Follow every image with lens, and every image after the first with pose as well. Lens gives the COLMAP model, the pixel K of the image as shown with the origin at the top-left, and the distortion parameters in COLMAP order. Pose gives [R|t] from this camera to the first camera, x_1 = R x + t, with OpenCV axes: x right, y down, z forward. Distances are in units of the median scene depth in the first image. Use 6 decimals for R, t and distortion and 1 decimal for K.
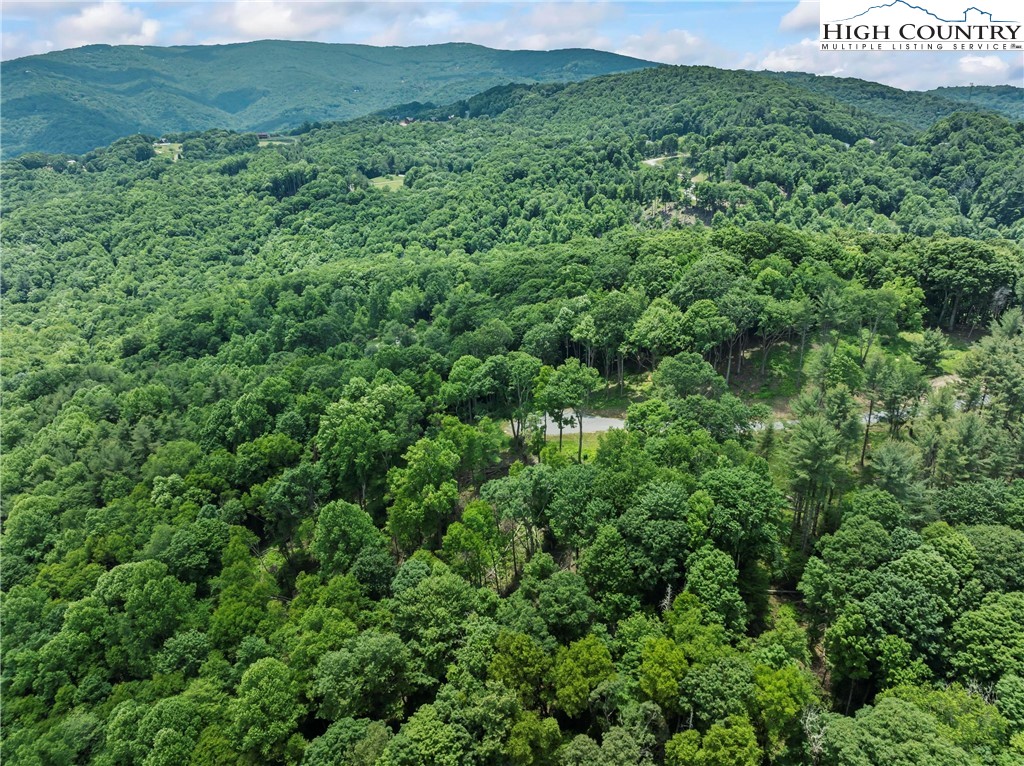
lens RADIAL K [[722.3, 0, 512.1], [0, 722.3, 379.5], [0, 0, 1]] dist [-0.036790, 0.000704]
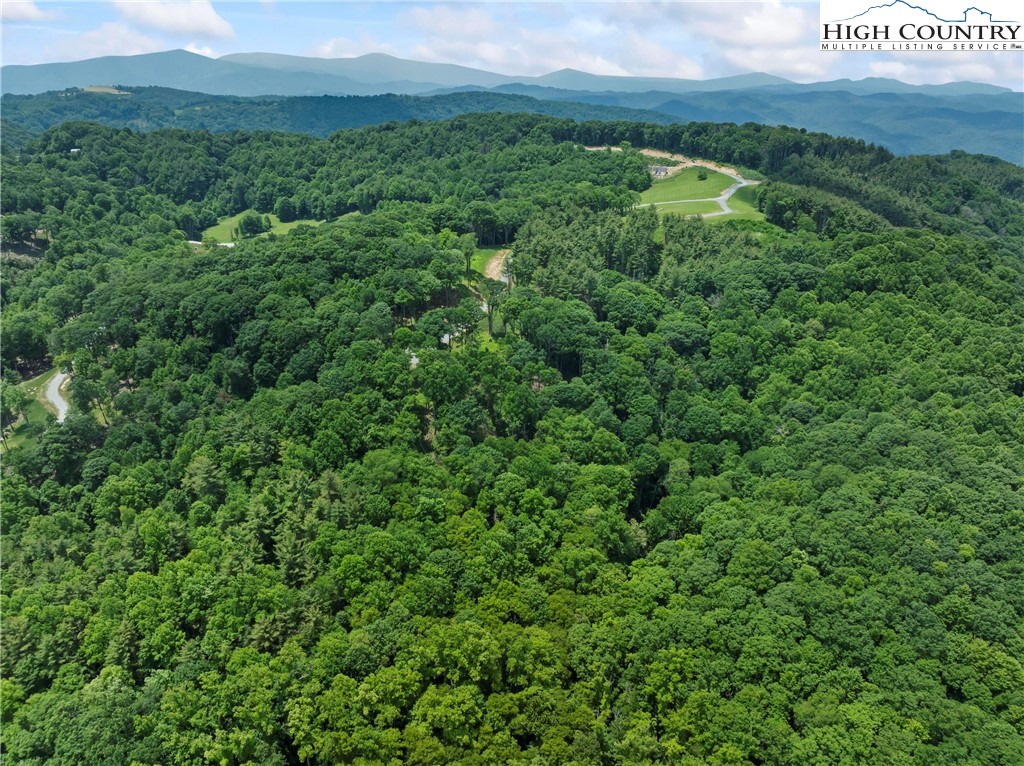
lens RADIAL K [[722.3, 0, 512.1], [0, 722.3, 379.5], [0, 0, 1]] dist [-0.036790, 0.000704]
pose [[0.208820, -0.376128, 0.902730, -0.464500], [0.353399, 0.889725, 0.288960, -0.095290], [-0.911868, 0.258683, 0.318716, 0.100888]]
